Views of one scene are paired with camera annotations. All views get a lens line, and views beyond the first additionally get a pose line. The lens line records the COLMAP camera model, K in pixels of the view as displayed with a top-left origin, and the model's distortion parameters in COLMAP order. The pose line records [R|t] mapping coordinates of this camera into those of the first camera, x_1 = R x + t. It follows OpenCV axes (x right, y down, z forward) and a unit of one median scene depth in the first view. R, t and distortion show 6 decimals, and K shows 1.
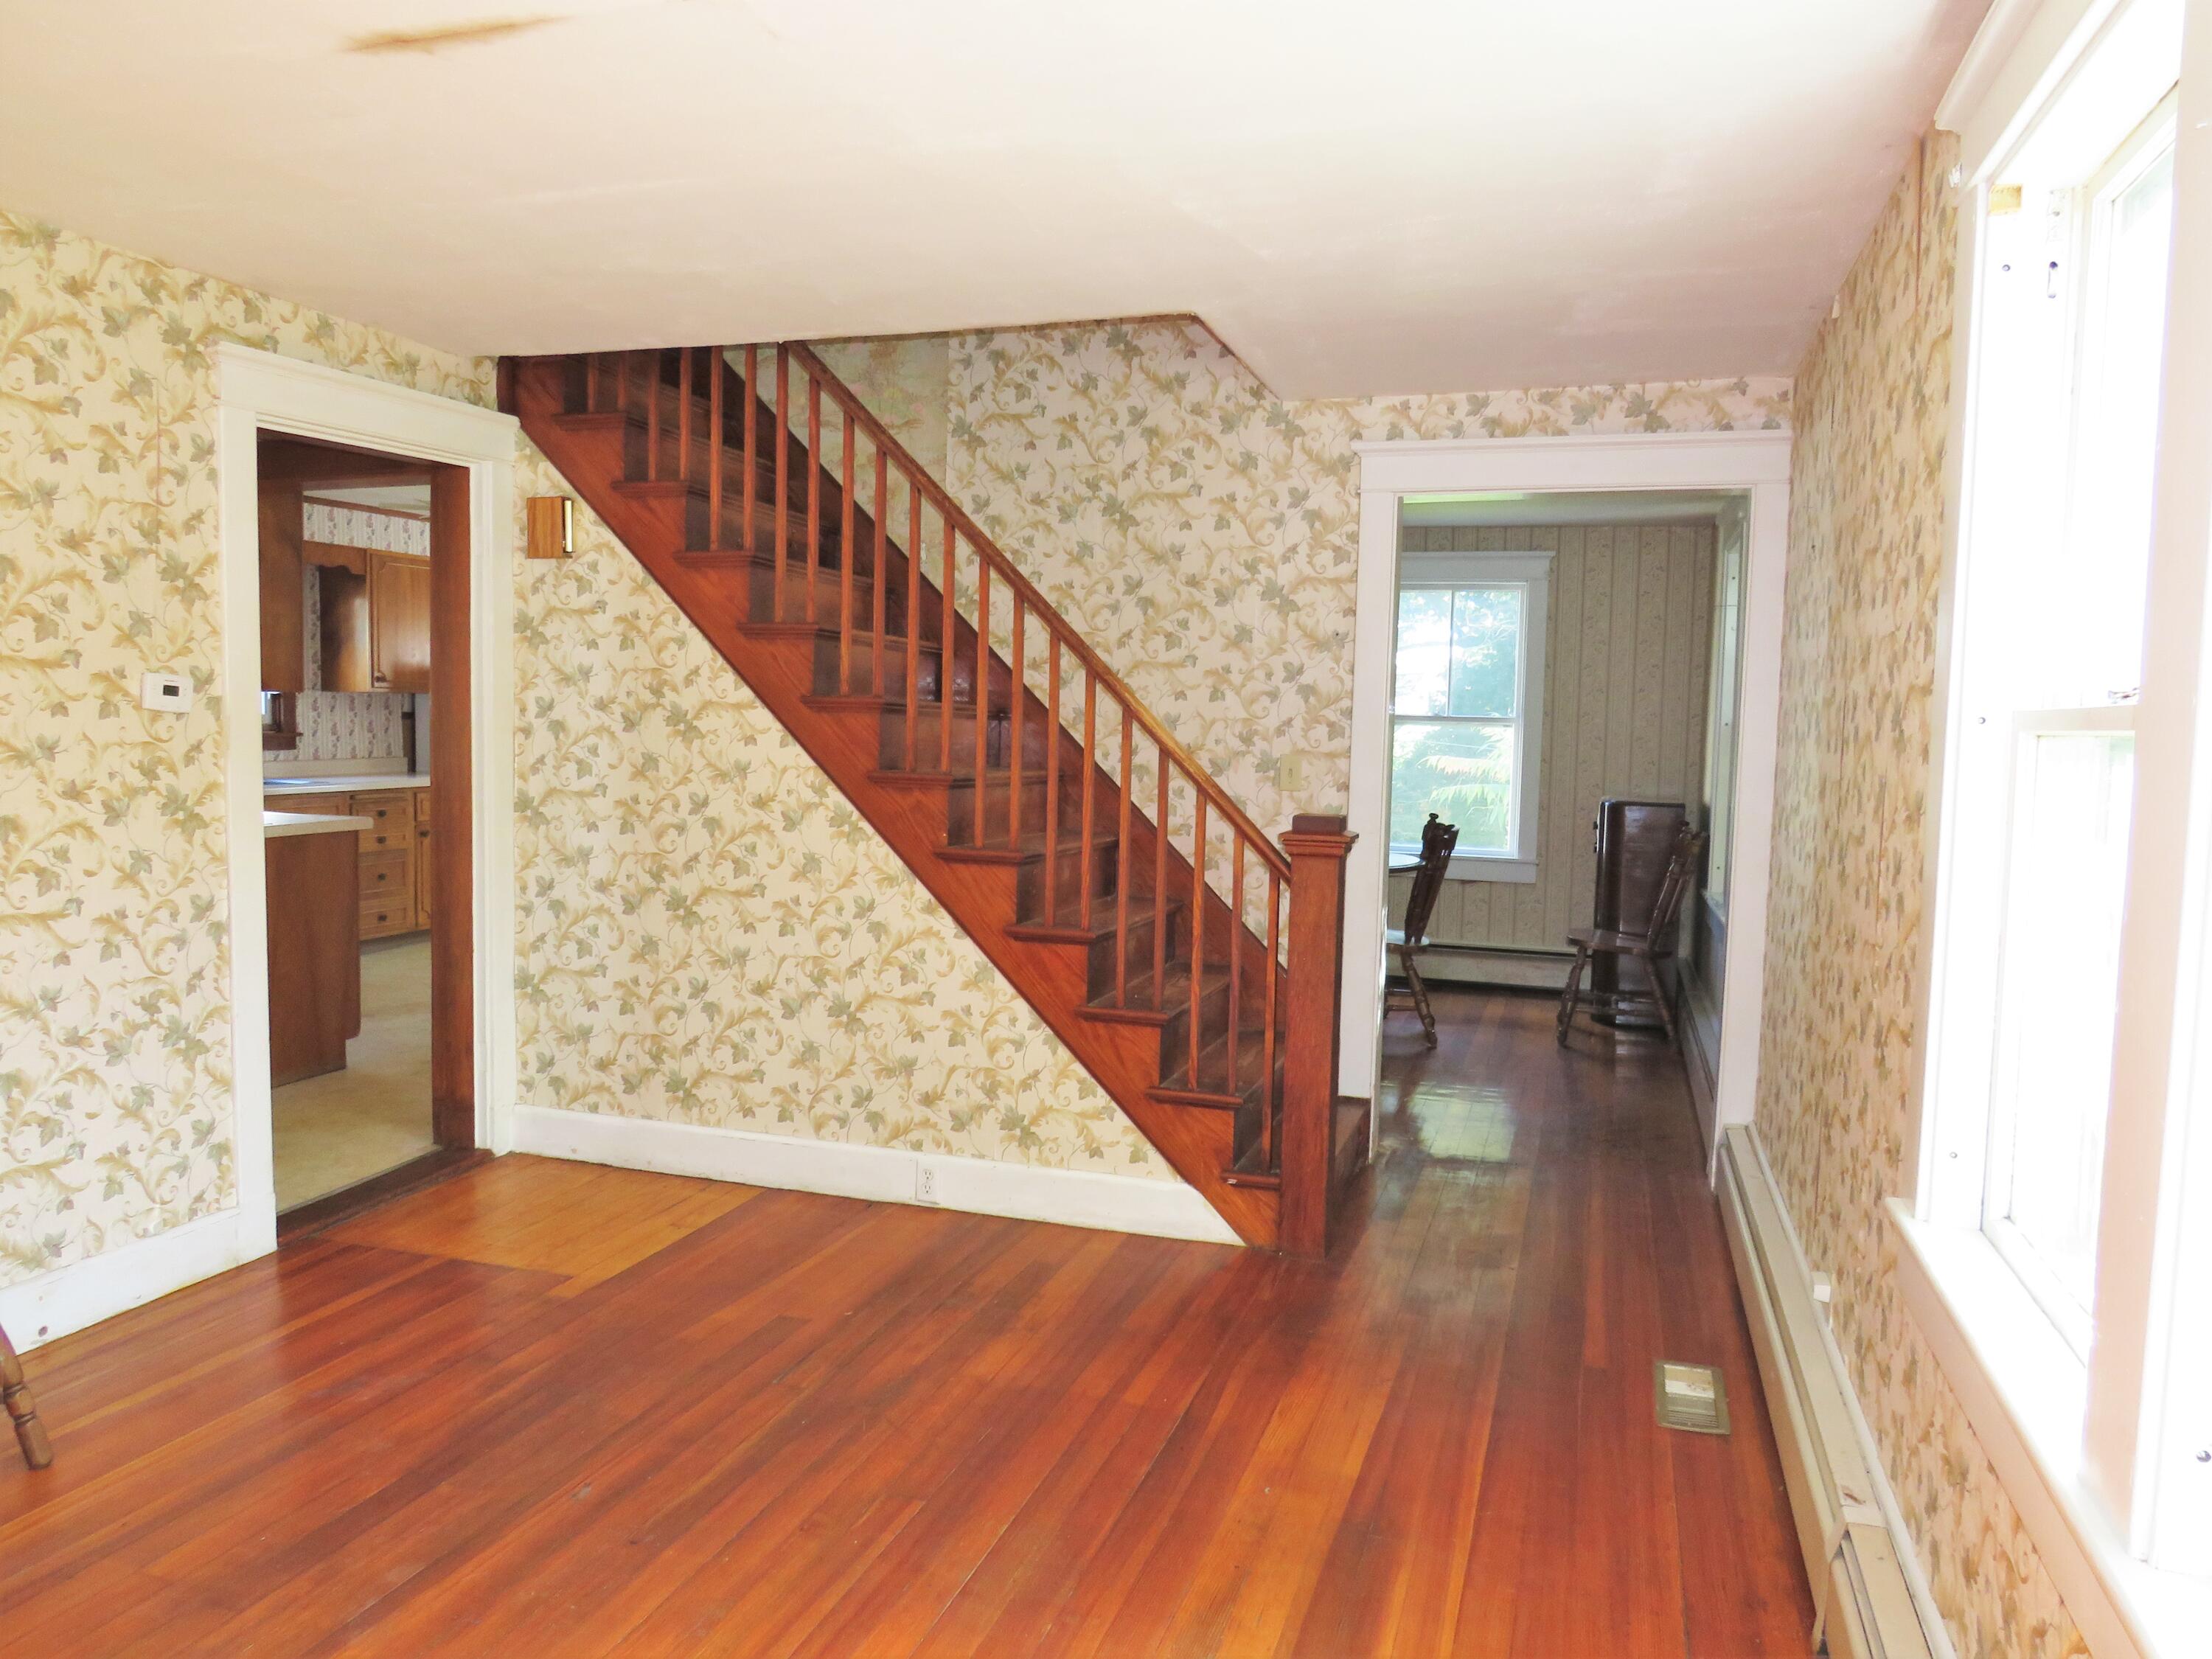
lens RADIAL K [[1571.7, 0, 1116.1], [0, 1571.7, 827.6], [0, 0, 1]] dist [-0.040971, 0.019558]
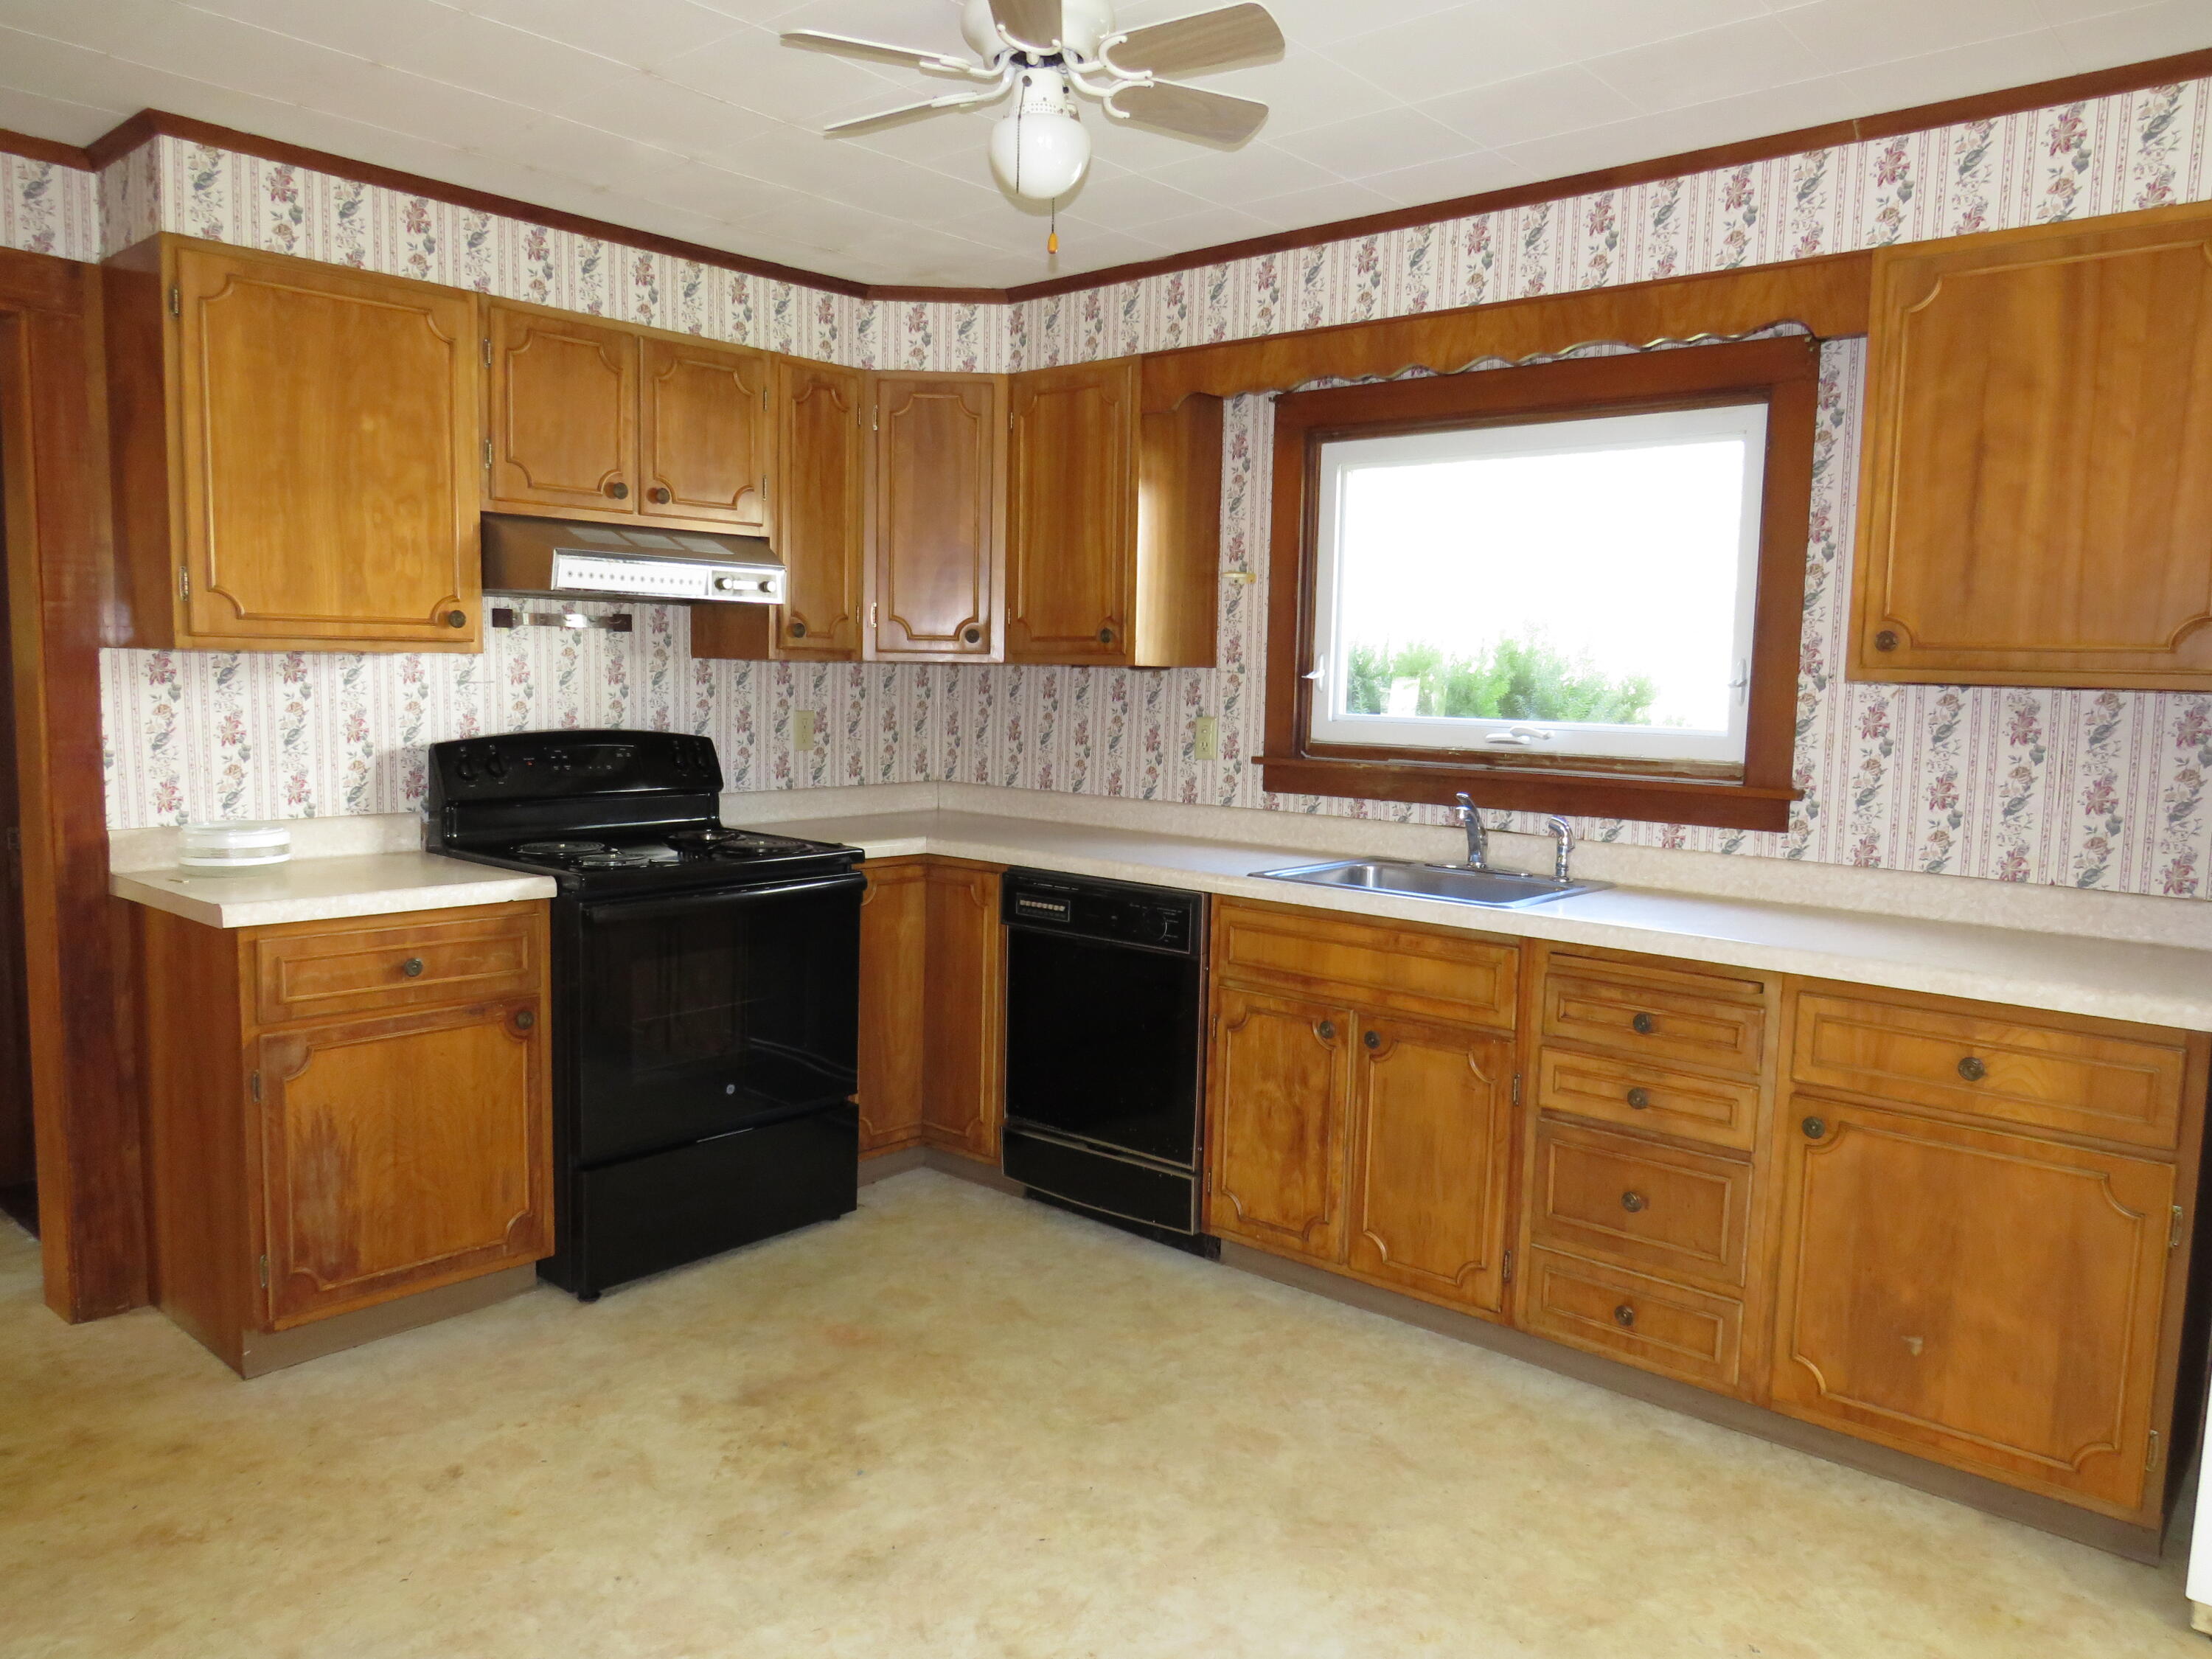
lens RADIAL K [[1571.7, 0, 1116.1], [0, 1571.7, 827.6], [0, 0, 1]] dist [-0.040971, 0.019558]
pose [[-0.408296, 0.060892, -0.910817, -0.105079], [-0.103948, 0.988181, 0.112662, -0.076868], [0.906912, 0.140677, -0.397140, 0.991773]]
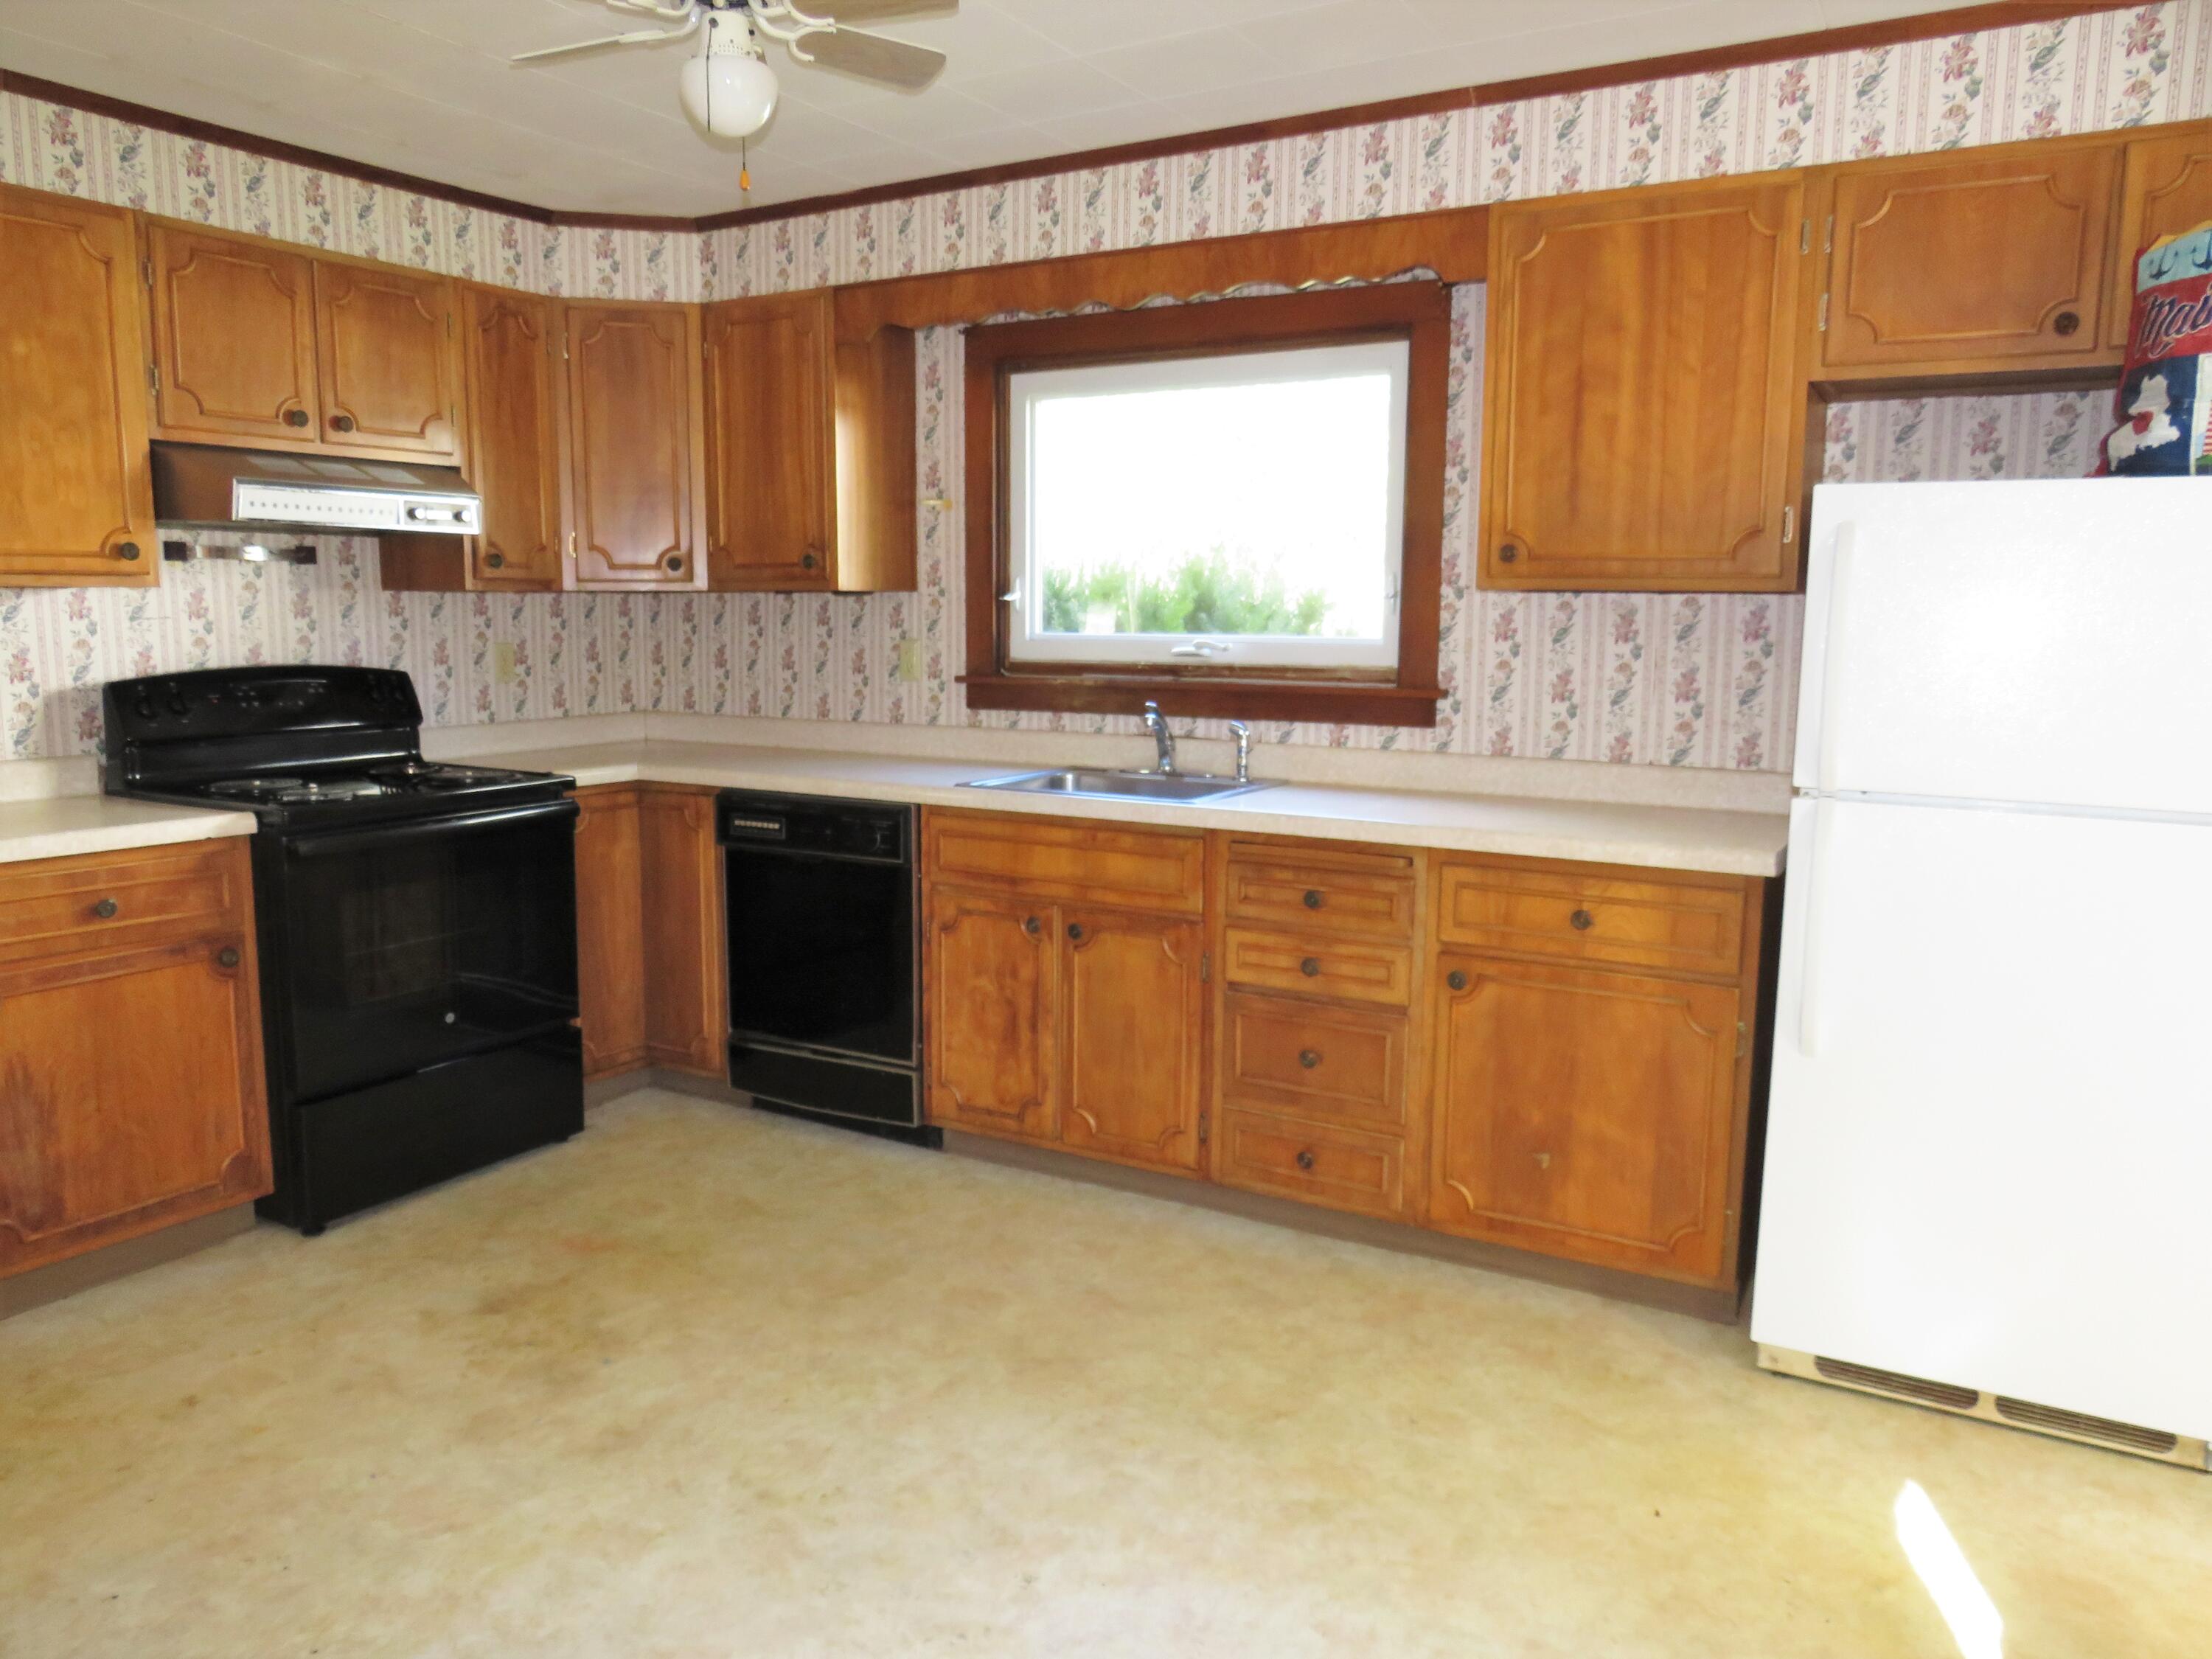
lens RADIAL K [[1571.7, 0, 1116.1], [0, 1571.7, 827.6], [0, 0, 1]] dist [-0.040971, 0.019558]
pose [[-0.232905, 0.111648, -0.966069, -0.080632], [-0.089174, 0.986751, 0.135537, -0.073254], [0.968402, 0.117716, -0.219863, 1.002334]]
